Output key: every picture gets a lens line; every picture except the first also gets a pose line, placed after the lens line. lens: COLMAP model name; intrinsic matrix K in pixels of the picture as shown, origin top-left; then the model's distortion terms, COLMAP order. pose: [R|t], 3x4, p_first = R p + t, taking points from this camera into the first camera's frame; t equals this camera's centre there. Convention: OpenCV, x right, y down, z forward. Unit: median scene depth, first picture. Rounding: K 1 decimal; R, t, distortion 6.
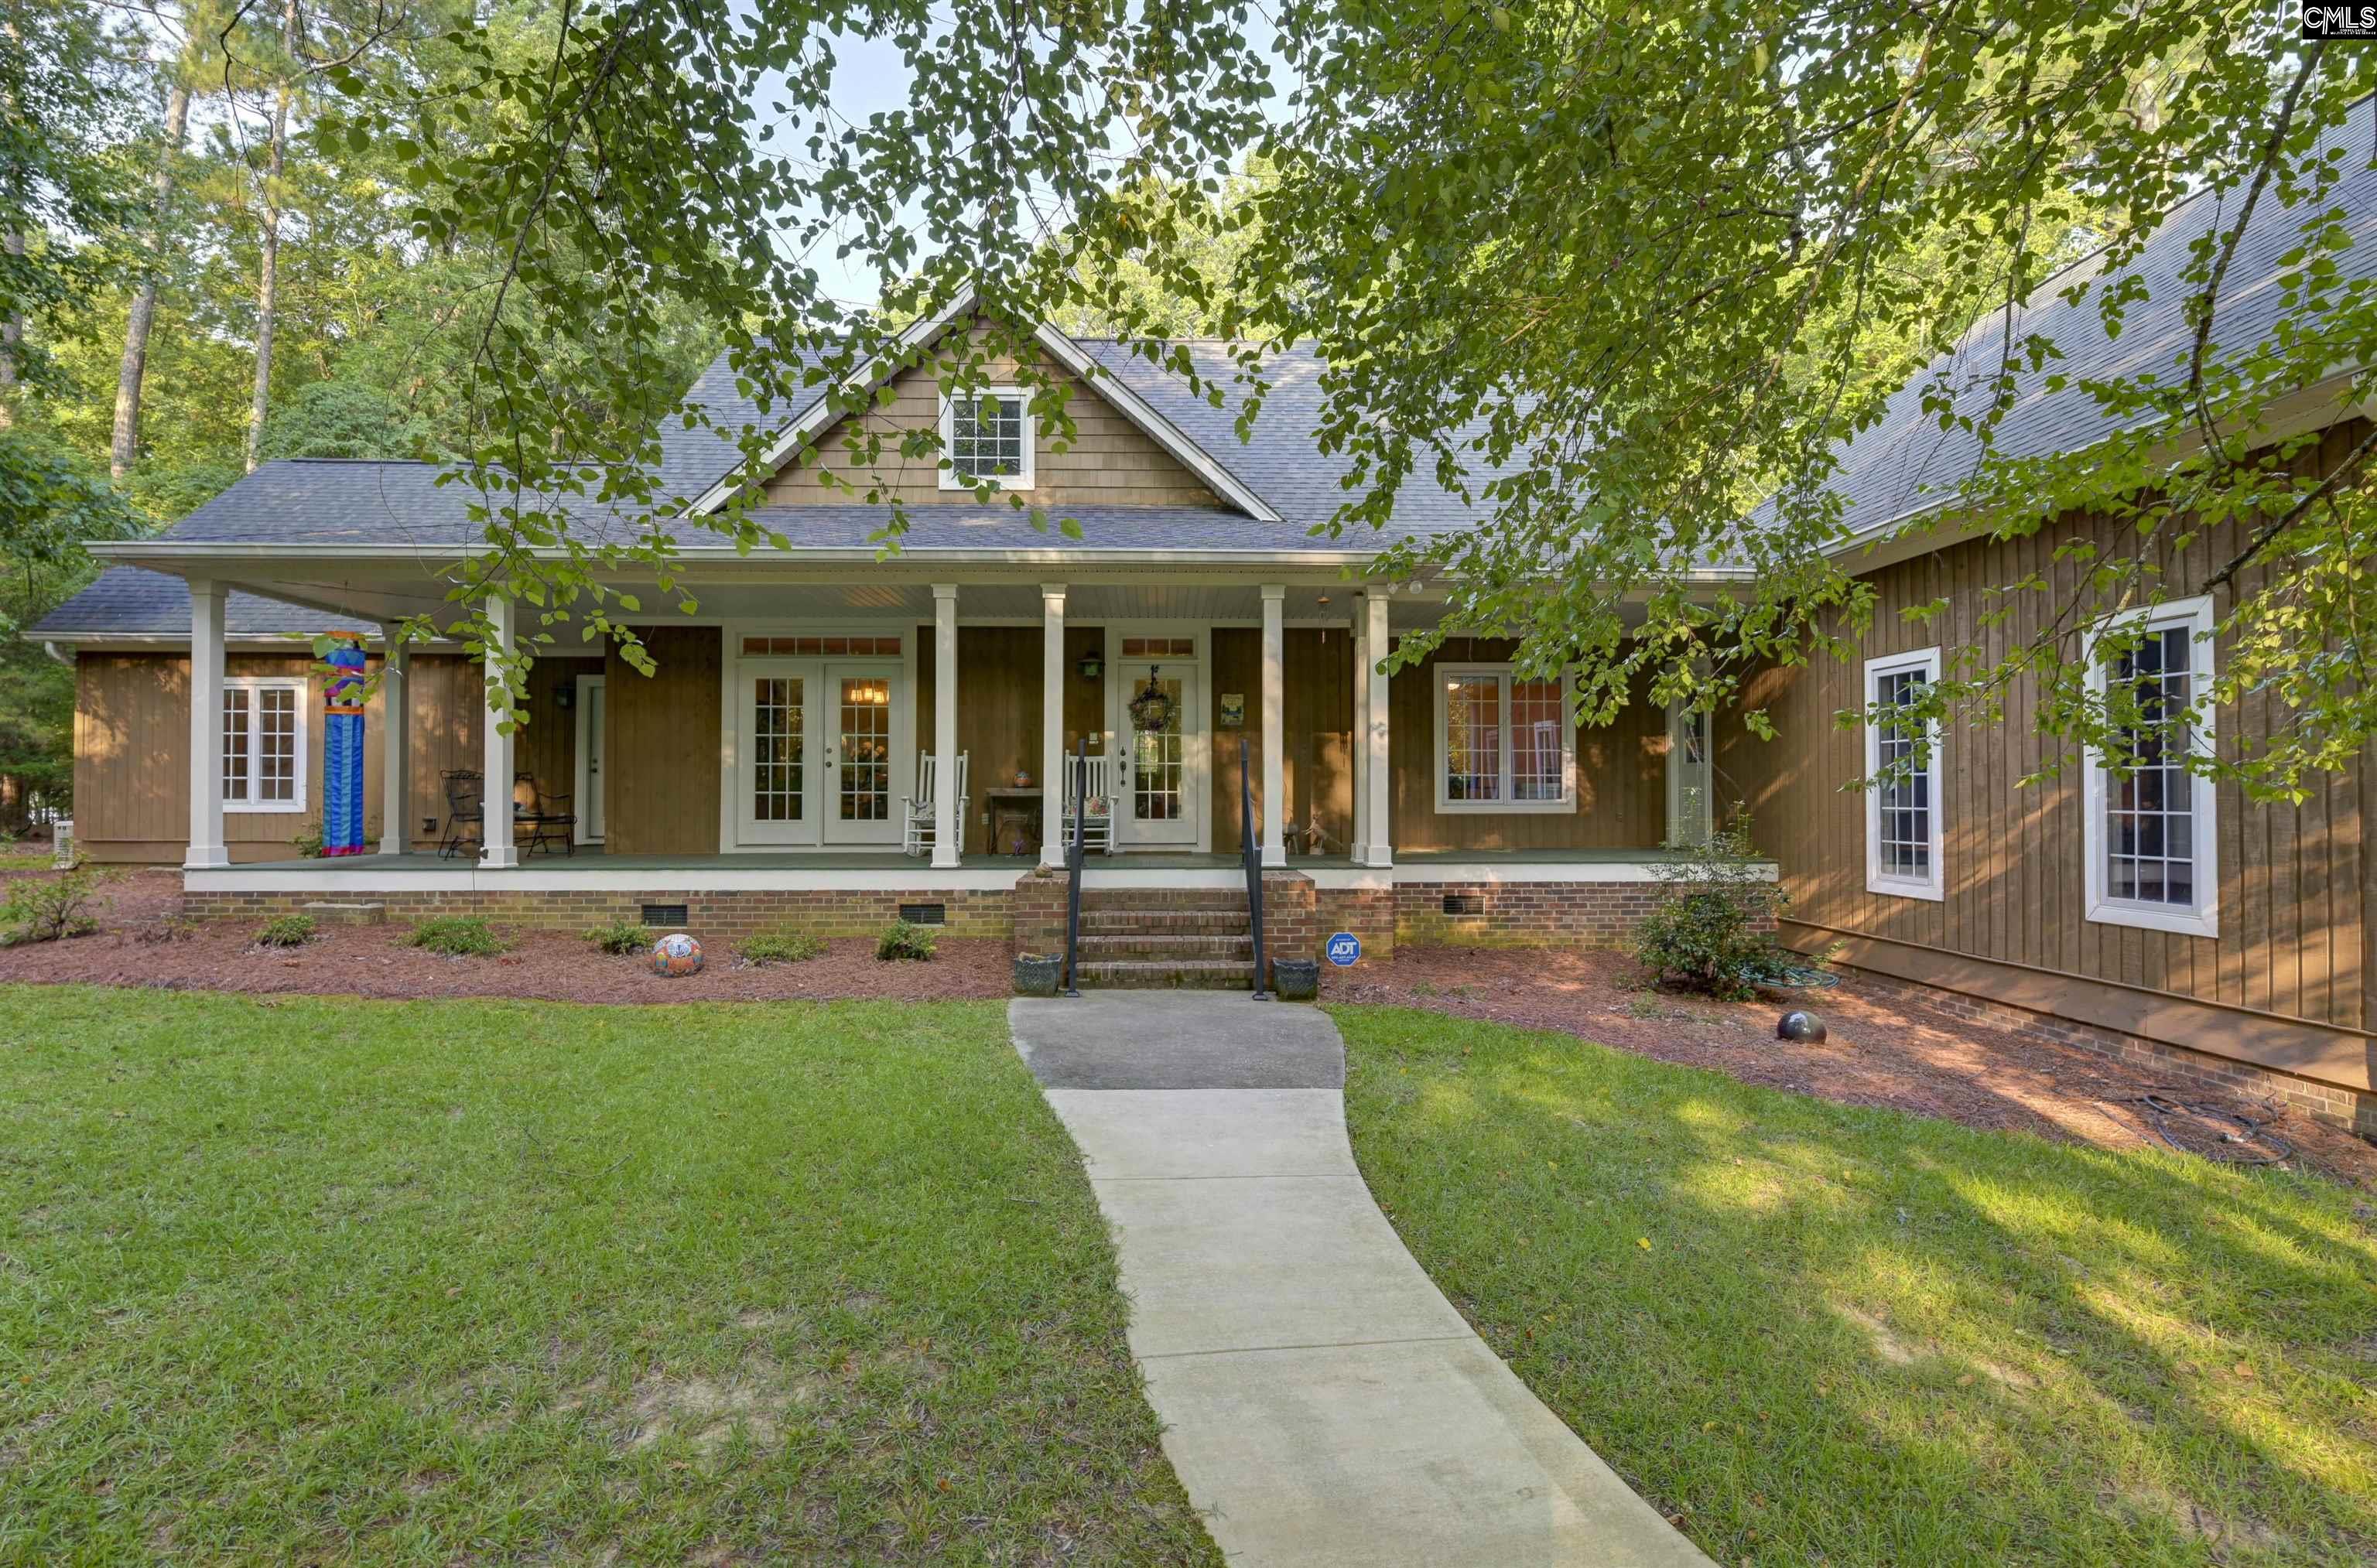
lens RADIAL K [[1173.1, 0, 1188.5], [0, 1173.1, 784.0], [0, 0, 1]] dist [-0.003154, -0.000648]
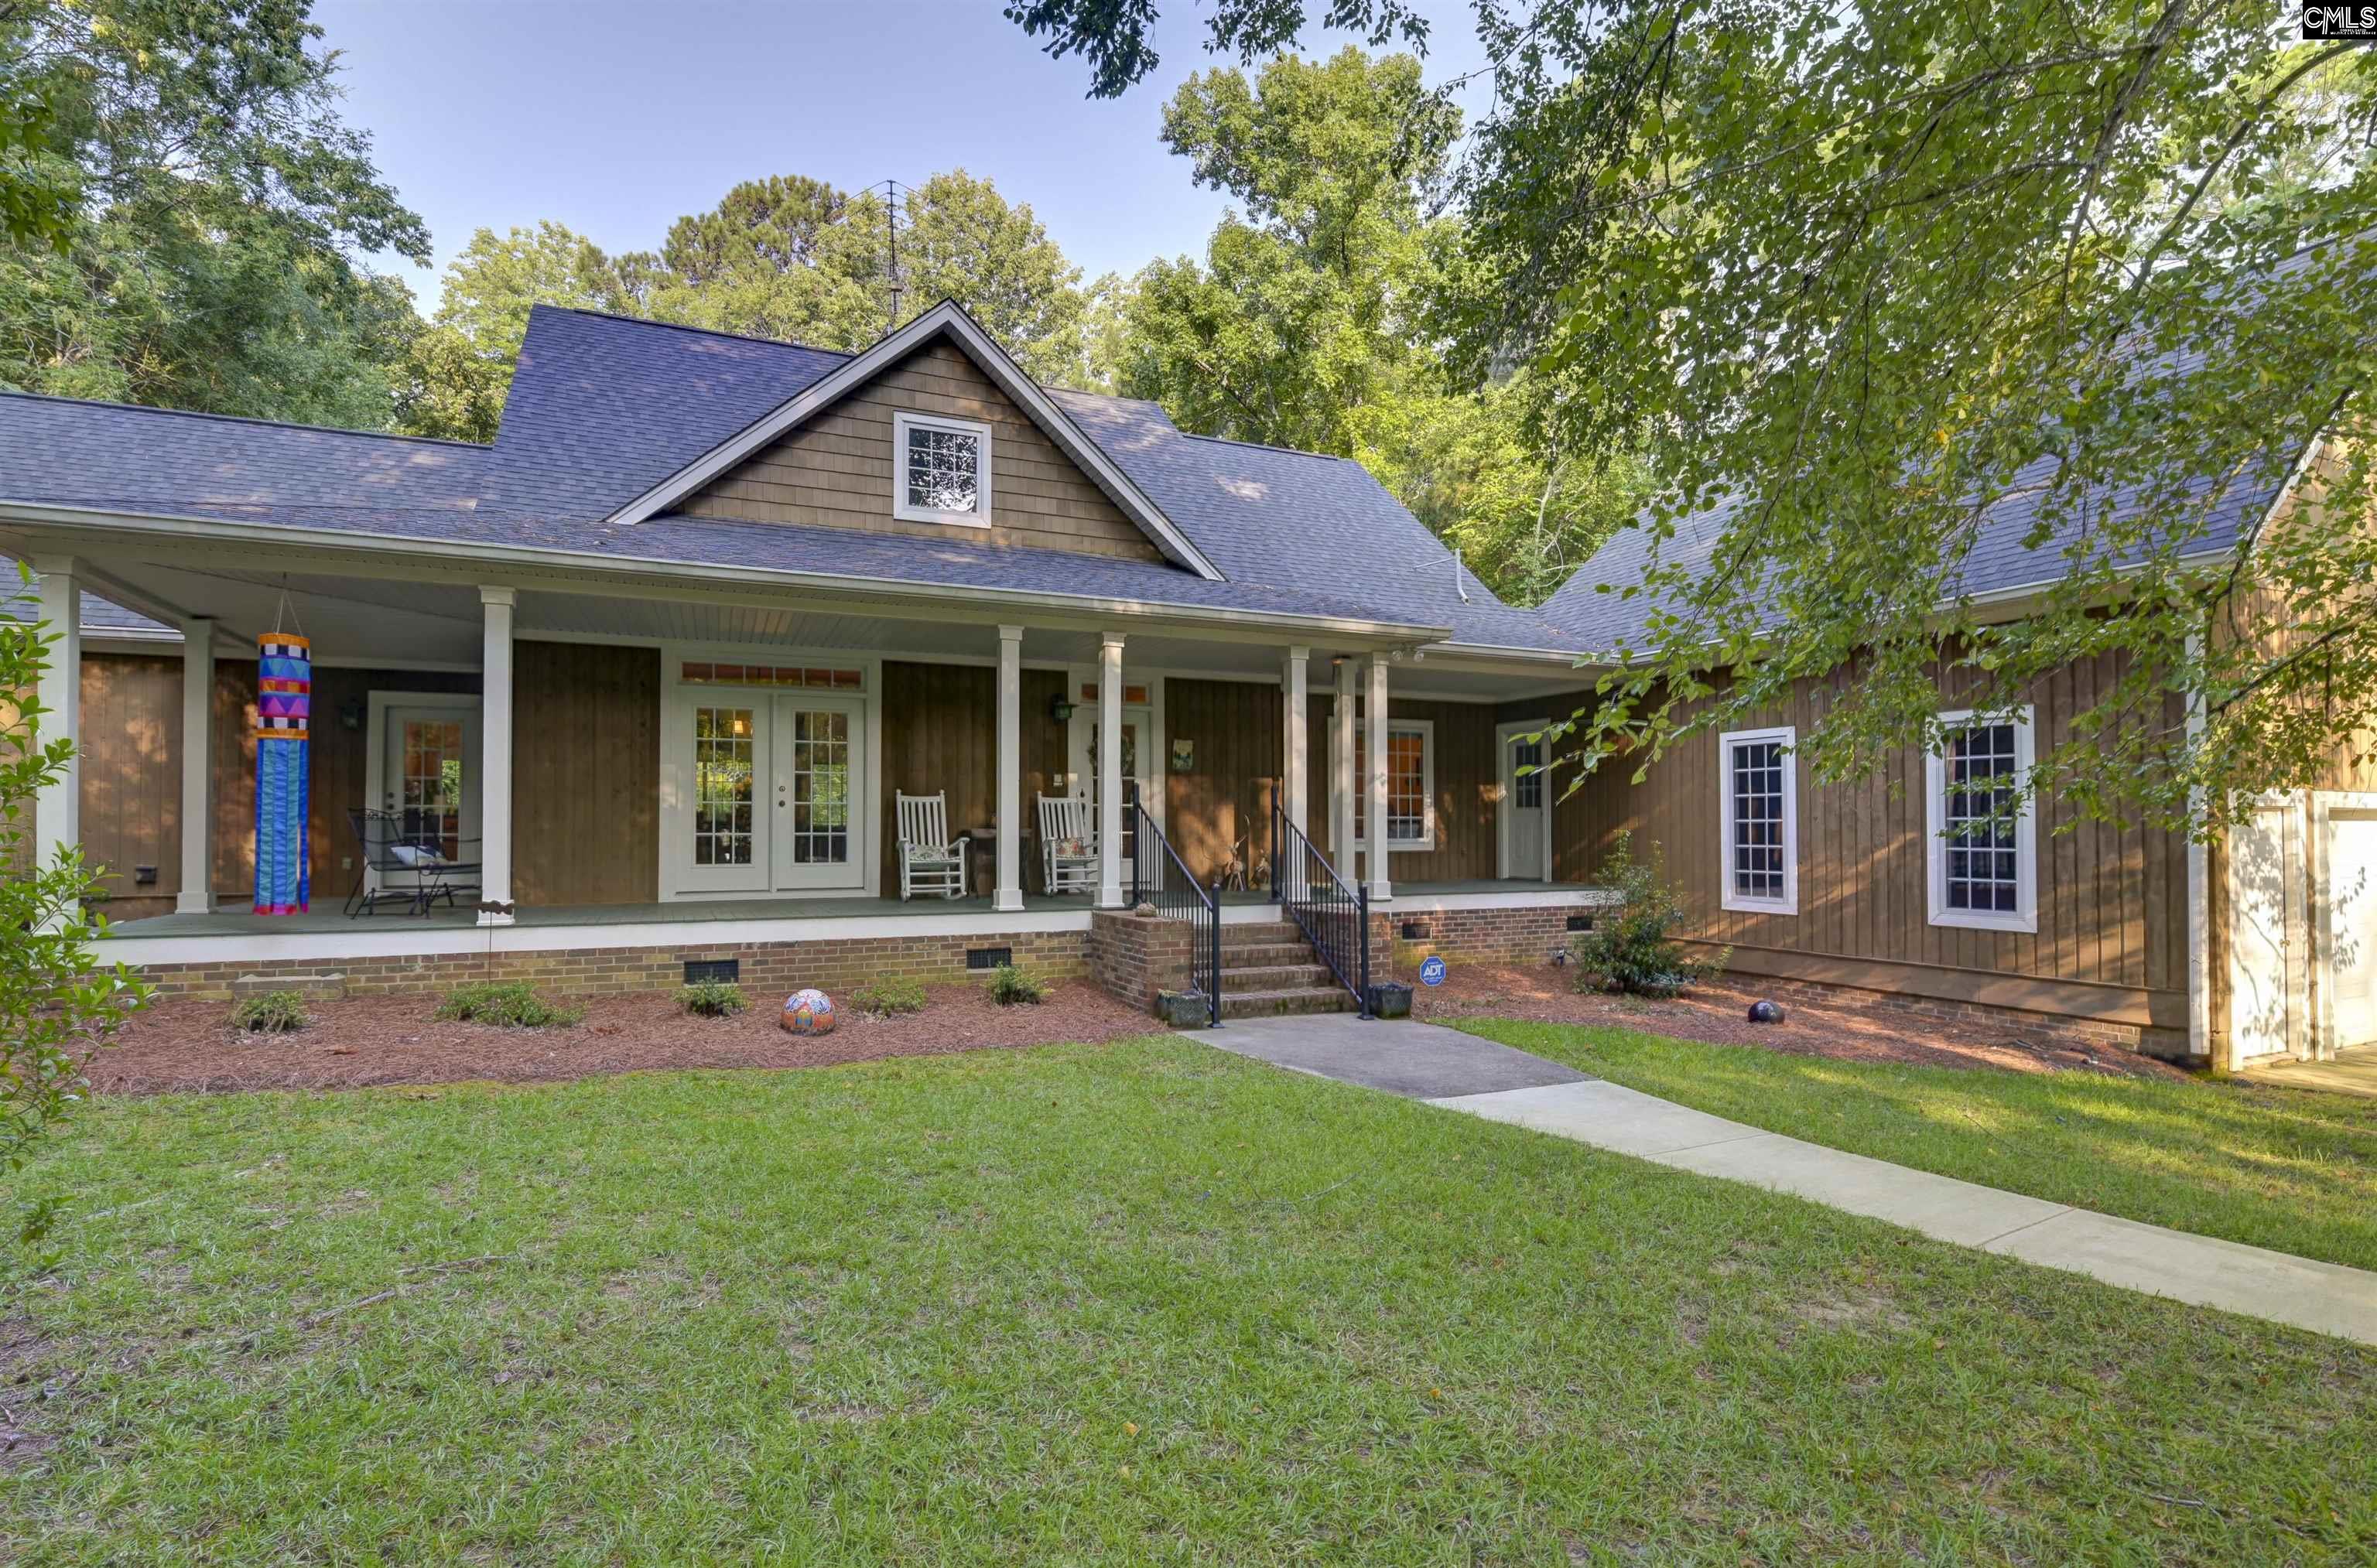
lens RADIAL K [[1175.4, 0, 1190.4], [0, 1175.4, 821.9], [0, 0, 1]] dist [-0.001863, -0.000575]
pose [[0.921590, 0.002721, 0.388154, -0.457485], [-0.003482, 0.999993, 0.001259, -0.005944], [-0.388148, -0.002512, 0.921593, 0.021887]]
